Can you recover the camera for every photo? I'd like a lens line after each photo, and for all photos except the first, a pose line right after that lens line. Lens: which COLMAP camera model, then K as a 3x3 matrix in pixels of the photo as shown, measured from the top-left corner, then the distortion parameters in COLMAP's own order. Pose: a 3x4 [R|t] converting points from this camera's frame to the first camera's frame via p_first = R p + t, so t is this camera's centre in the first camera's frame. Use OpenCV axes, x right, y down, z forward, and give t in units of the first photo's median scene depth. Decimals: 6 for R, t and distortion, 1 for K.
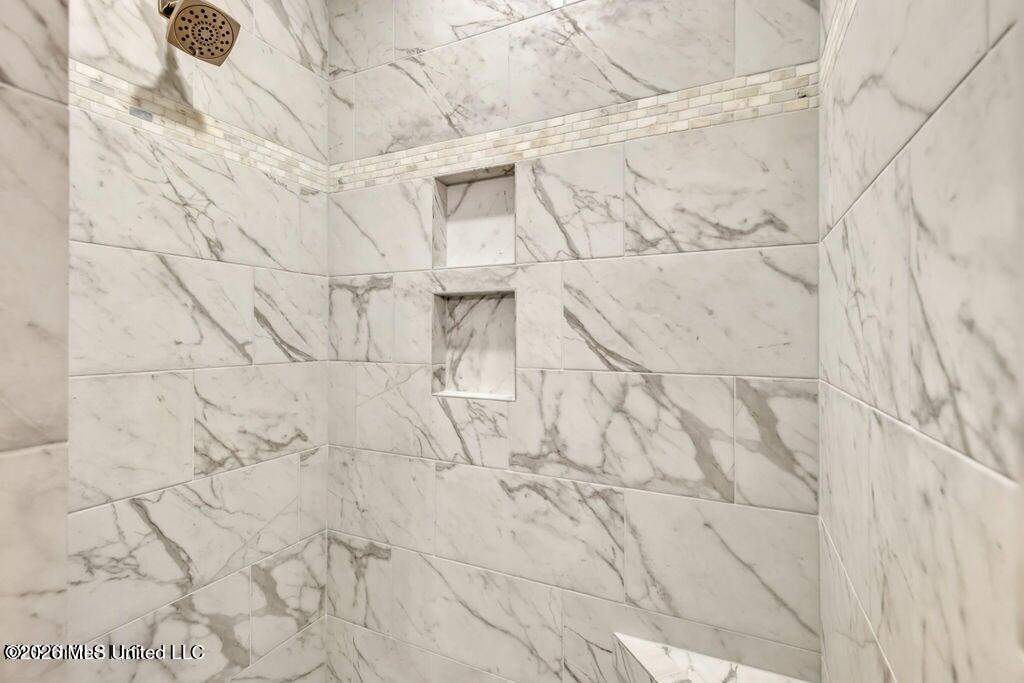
lens RADIAL K [[462.4, 0, 516.2], [0, 462.4, 338.3], [0, 0, 1]] dist [0.009947, -0.002920]
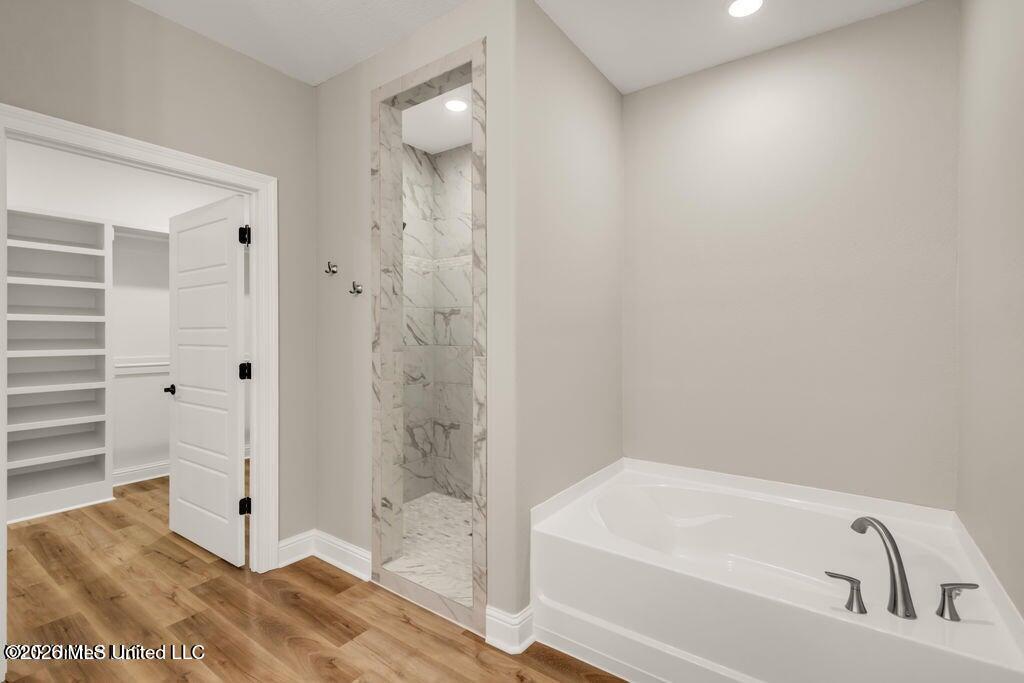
lens RADIAL K [[462.4, 0, 514.3], [0, 462.4, 334.9], [0, 0, 1]] dist [0.009947, -0.002920]
pose [[0.985521, -0.002293, -0.169536, 0.391261], [0.003119, 0.999985, 0.004605, -0.012068], [0.169522, -0.005067, 0.985513, -1.233467]]
